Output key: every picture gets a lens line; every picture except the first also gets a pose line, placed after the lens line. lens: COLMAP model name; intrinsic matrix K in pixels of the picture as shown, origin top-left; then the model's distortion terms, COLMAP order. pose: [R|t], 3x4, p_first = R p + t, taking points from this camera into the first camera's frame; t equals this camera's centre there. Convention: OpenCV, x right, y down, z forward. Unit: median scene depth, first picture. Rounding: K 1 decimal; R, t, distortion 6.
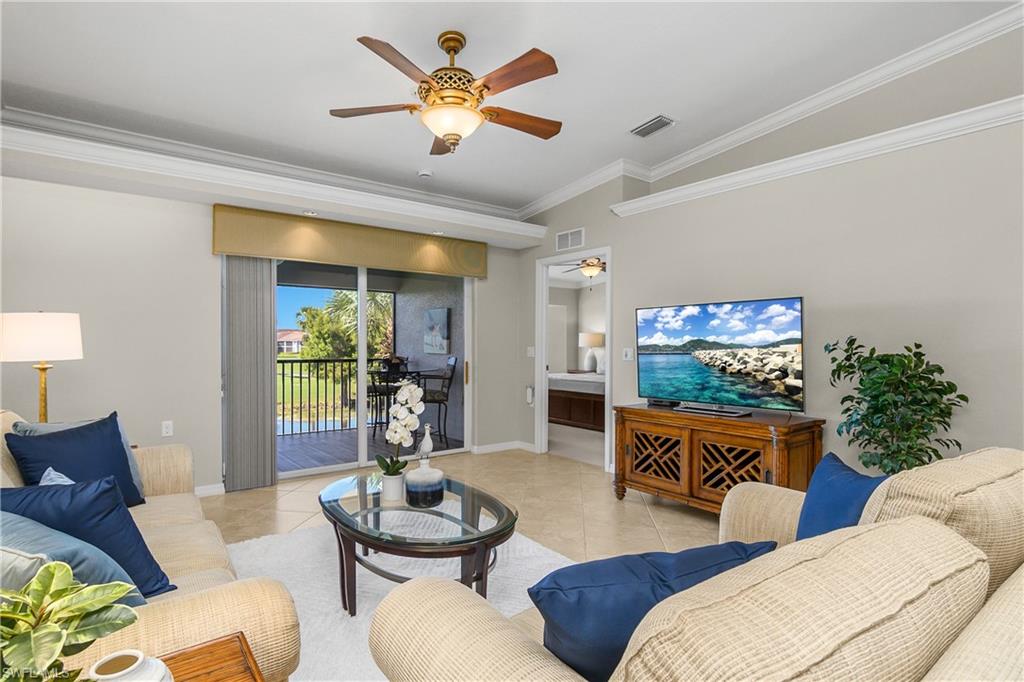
lens RADIAL K [[498.2, 0, 515.4], [0, 498.2, 343.7], [0, 0, 1]] dist [-0.015897, 0.001086]
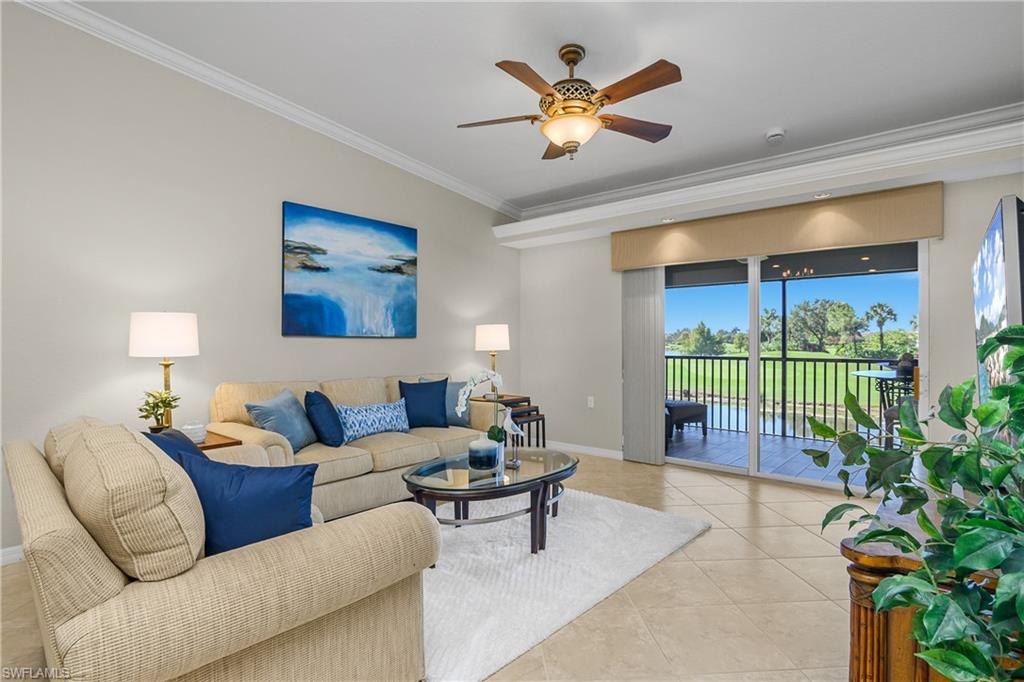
lens RADIAL K [[498.2, 0, 513.9], [0, 498.2, 341.4], [0, 0, 1]] dist [-0.015897, 0.001086]
pose [[0.220602, -0.001017, -0.975363, 0.495223], [0.002779, 0.999996, -0.000414, -0.000355], [0.975360, -0.002619, 0.220604, 0.381296]]
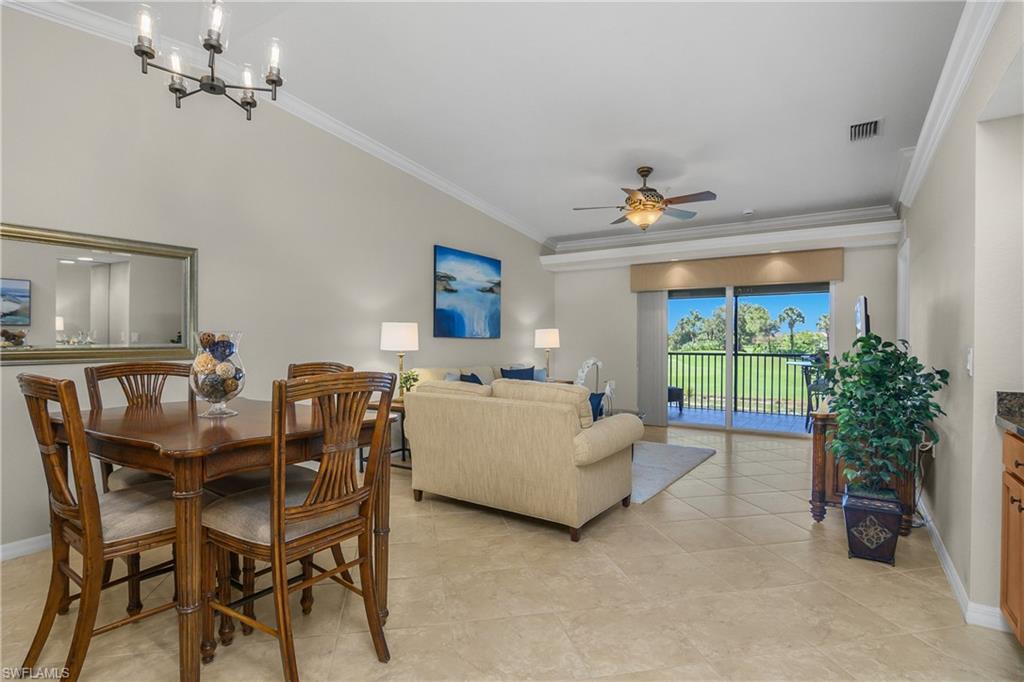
lens RADIAL K [[498.2, 0, 511.0], [0, 498.2, 343.8], [0, 0, 1]] dist [-0.015897, 0.001086]
pose [[0.340755, 0.003988, -0.940144, 0.802353], [0.001893, 0.999986, 0.004928, -0.000279], [0.940150, -0.003459, 0.340742, -0.038173]]
